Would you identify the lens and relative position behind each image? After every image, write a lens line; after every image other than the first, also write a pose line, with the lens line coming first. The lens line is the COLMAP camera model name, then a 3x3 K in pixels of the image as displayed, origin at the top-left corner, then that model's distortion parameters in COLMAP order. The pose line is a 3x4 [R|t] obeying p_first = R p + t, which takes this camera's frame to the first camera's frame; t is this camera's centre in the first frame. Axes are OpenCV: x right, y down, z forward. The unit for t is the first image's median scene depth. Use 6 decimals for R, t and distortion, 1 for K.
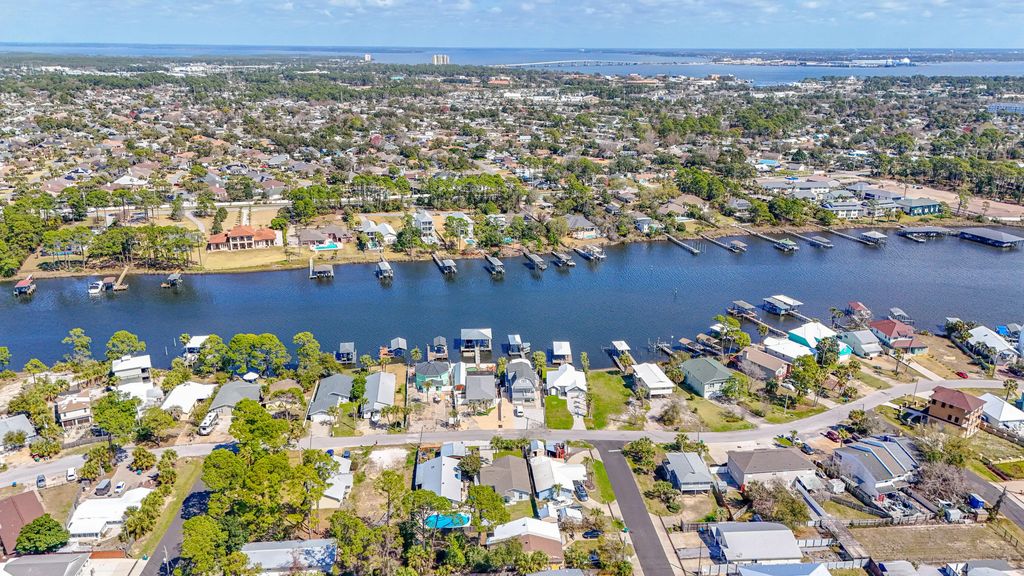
lens RADIAL K [[752.4, 0, 516.7], [0, 752.4, 284.3], [0, 0, 1]] dist [0.082514, -0.078550]
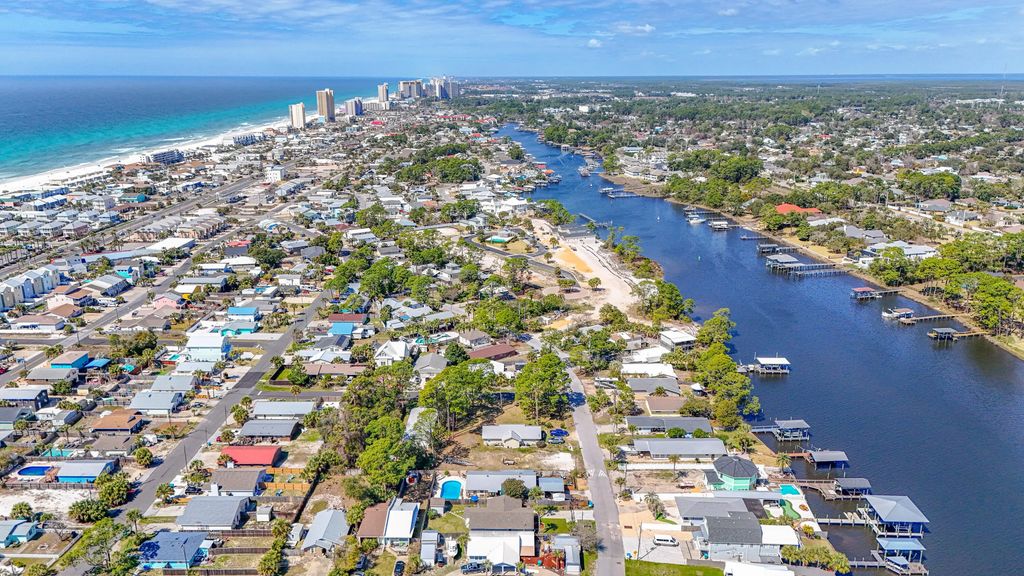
lens RADIAL K [[752.4, 0, 506.3], [0, 752.4, 290.0], [0, 0, 1]] dist [0.082514, -0.078550]
pose [[-0.101730, 0.268055, -0.958018, 0.695340], [-0.299839, 0.909969, 0.286450, -0.239322], [0.948550, 0.316392, -0.012198, 0.766108]]
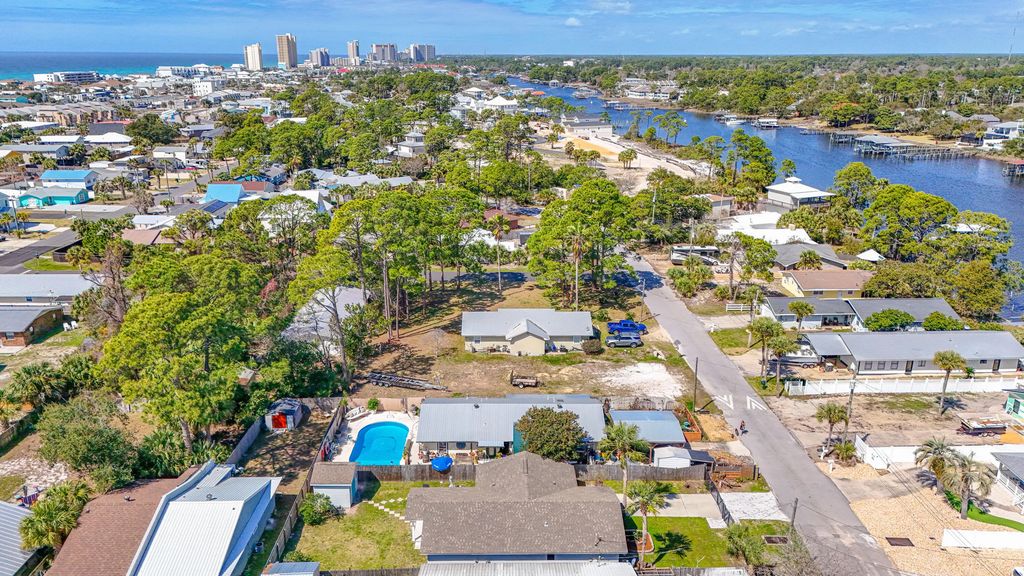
lens RADIAL K [[752.4, 0, 510.5], [0, 752.4, 291.6], [0, 0, 1]] dist [0.082514, -0.078550]
pose [[-0.068644, 0.292990, -0.953648, 0.222539], [-0.306582, 0.903452, 0.299636, 0.061179], [0.949366, 0.312940, 0.027809, 0.792061]]
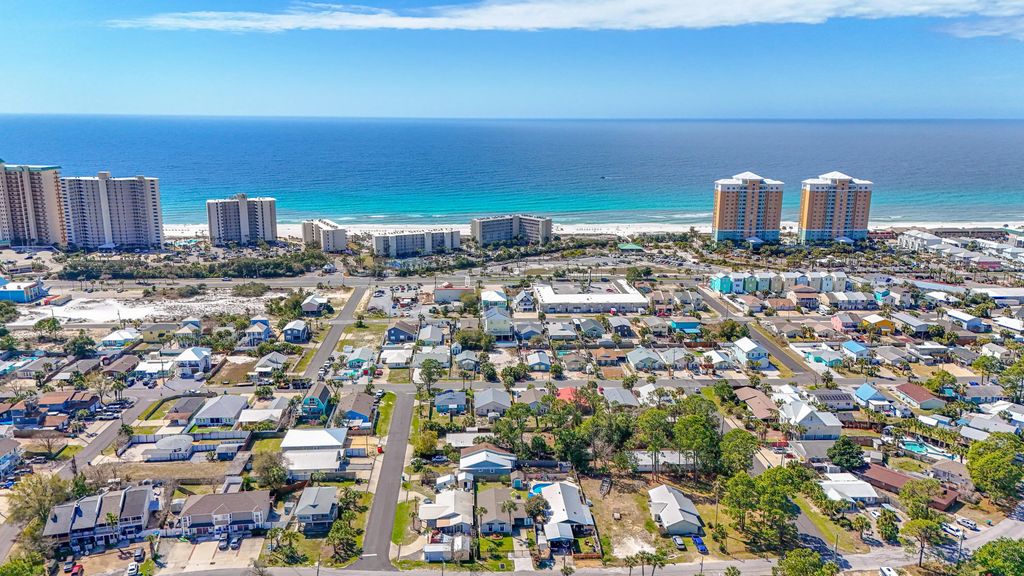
lens RADIAL K [[752.4, 0, 507.7], [0, 752.4, 286.5], [0, 0, 1]] dist [0.082514, -0.078550]
pose [[-0.999766, -0.013754, 0.016711, -0.031543], [-0.003360, 0.861388, 0.507937, -0.426389], [-0.021381, 0.507762, -0.861232, 1.426189]]
